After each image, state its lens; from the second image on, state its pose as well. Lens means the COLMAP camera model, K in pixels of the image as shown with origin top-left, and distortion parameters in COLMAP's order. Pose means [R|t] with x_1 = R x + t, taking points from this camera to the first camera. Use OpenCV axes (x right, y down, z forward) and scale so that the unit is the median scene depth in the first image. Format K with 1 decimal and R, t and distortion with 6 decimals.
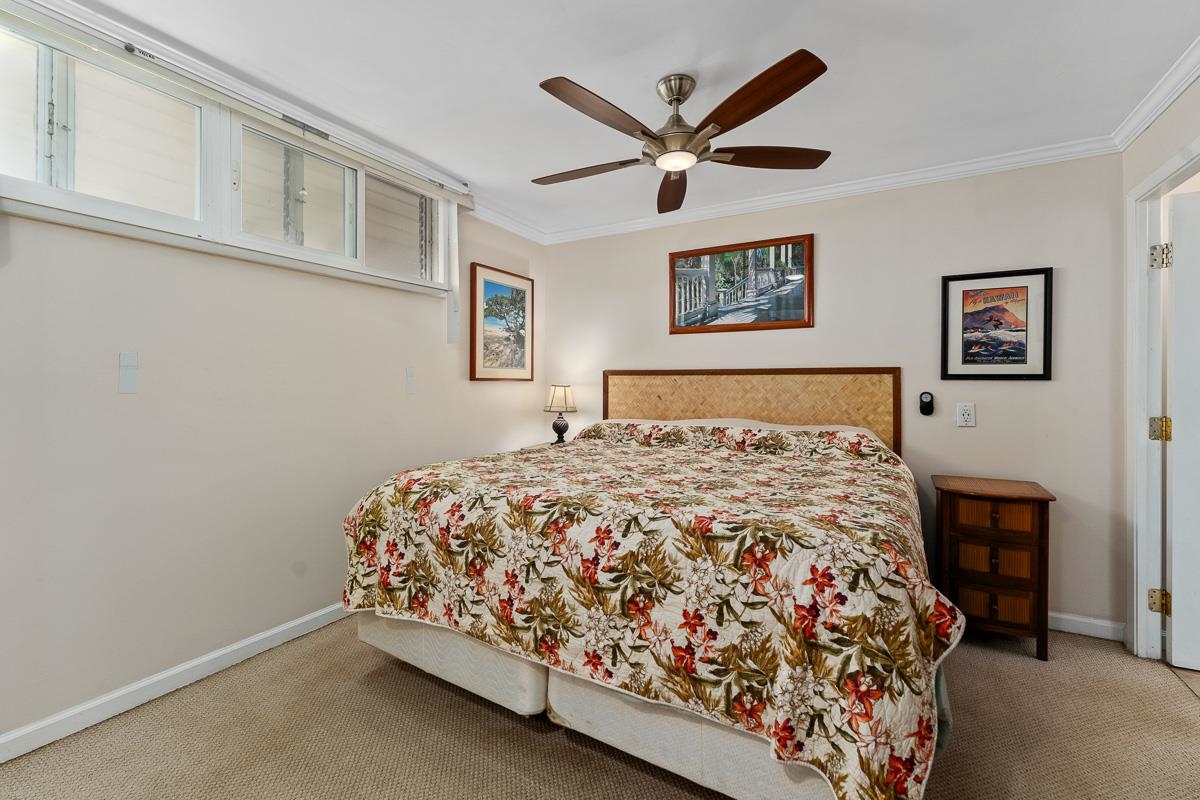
lens RADIAL K [[502.8, 0, 601.7], [0, 502.8, 384.0], [0, 0, 1]] dist [-0.001110, -0.000328]
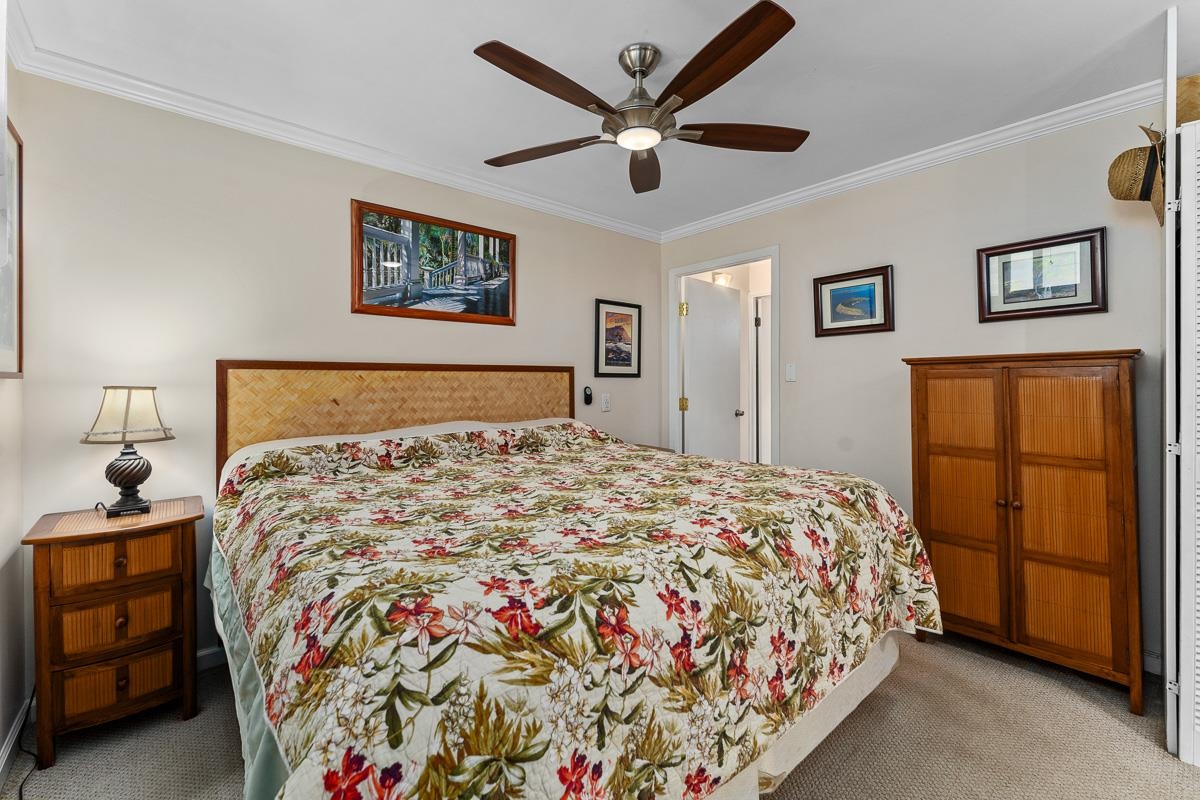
lens RADIAL K [[493.0, 0, 600.6], [0, 493.0, 380.6], [0, 0, 1]] dist [-0.001135, -0.000176]
pose [[0.321416, -0.004287, 0.946929, -0.532350], [0.006860, 0.999974, 0.002199, -0.001862], [-0.946913, 0.005789, 0.321437, 0.565524]]
